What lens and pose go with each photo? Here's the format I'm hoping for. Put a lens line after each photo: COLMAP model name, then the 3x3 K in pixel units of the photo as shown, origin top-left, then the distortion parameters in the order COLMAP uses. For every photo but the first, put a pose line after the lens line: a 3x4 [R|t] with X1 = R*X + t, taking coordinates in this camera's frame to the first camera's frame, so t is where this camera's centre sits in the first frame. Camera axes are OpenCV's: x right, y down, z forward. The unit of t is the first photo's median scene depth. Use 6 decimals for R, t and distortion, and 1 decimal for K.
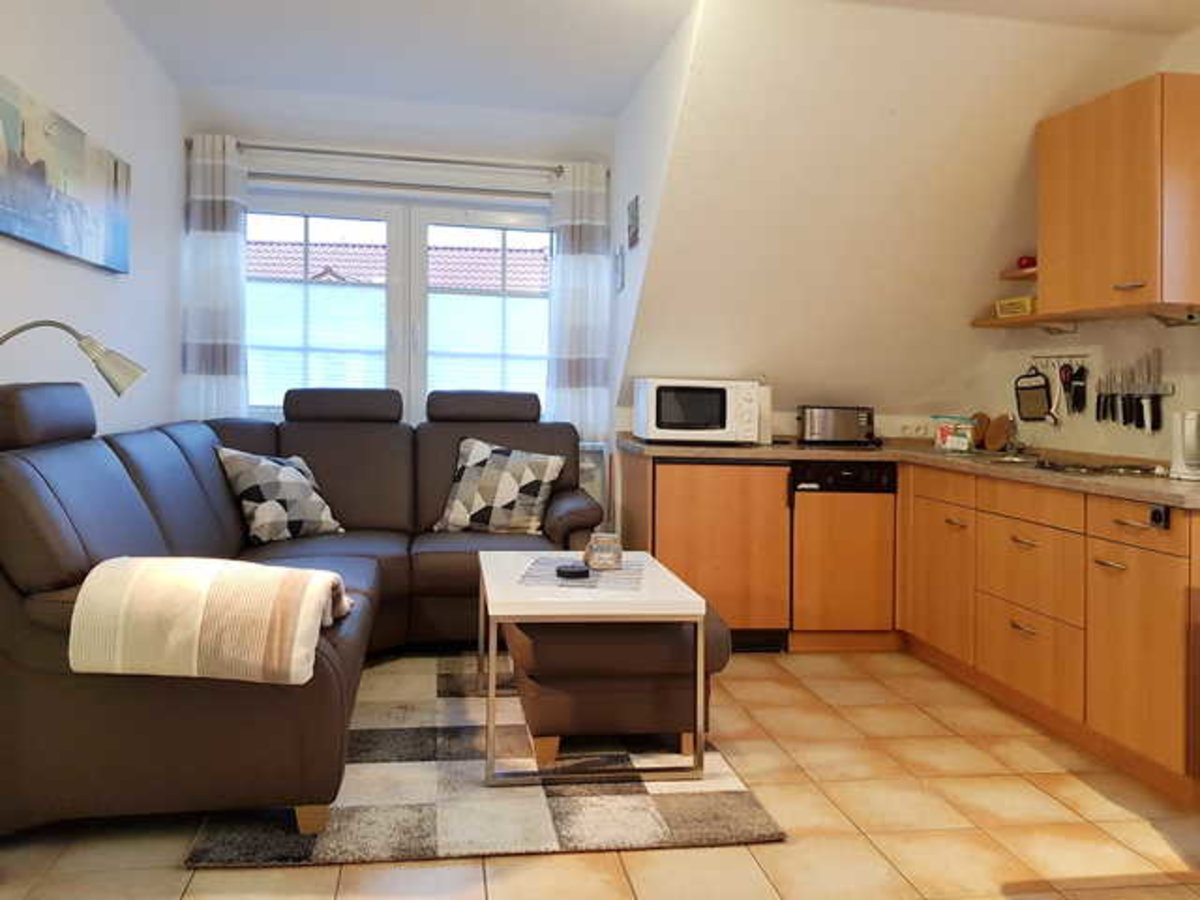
lens RADIAL K [[968.1, 0, 596.8], [0, 968.1, 357.6], [0, 0, 1]] dist [0.072198, -0.071737]
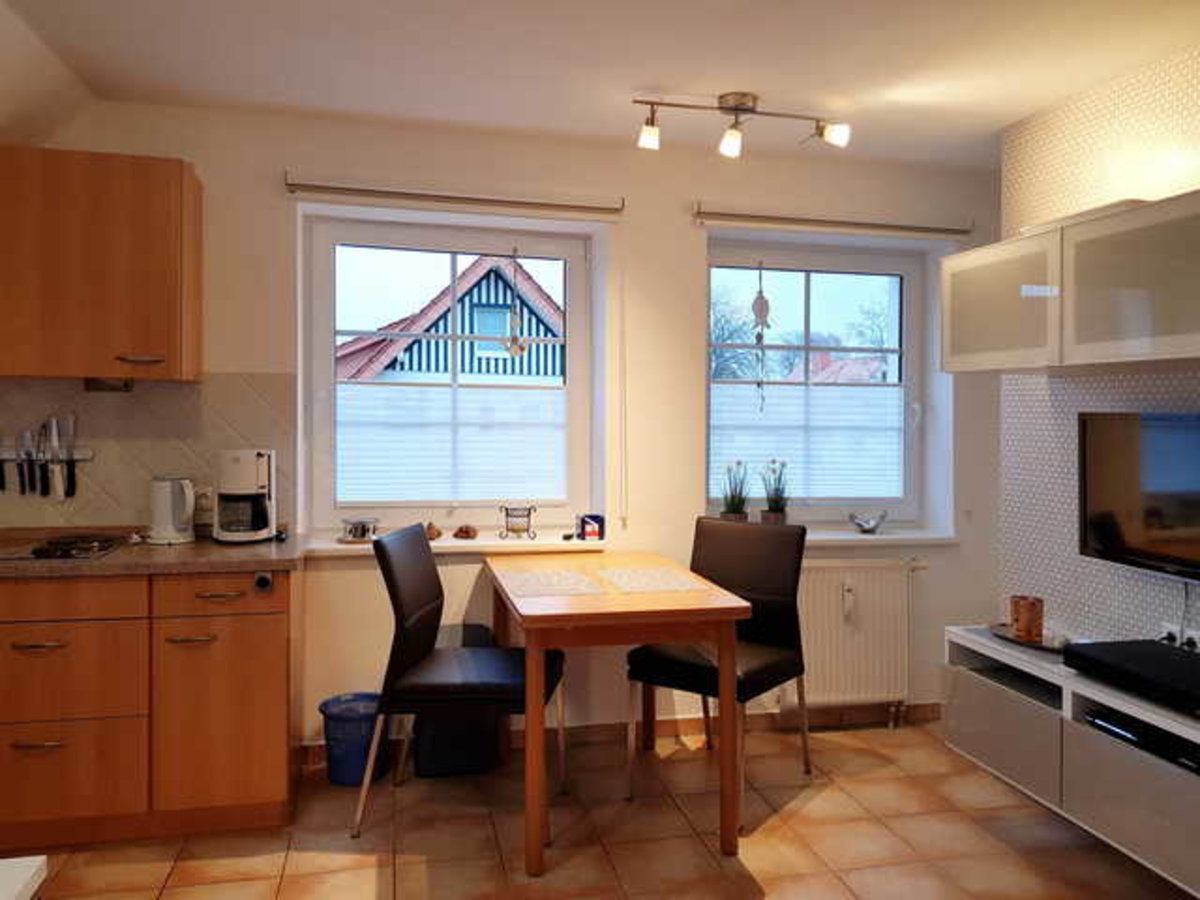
lens RADIAL K [[968.1, 0, 596.8], [0, 968.1, 357.6], [0, 0, 1]] dist [0.072198, -0.071737]
pose [[-0.098807, 0.017381, 0.994955, -0.423504], [-0.057745, 0.998062, -0.023170, -0.066414], [-0.993430, -0.059743, -0.097612, 0.528178]]
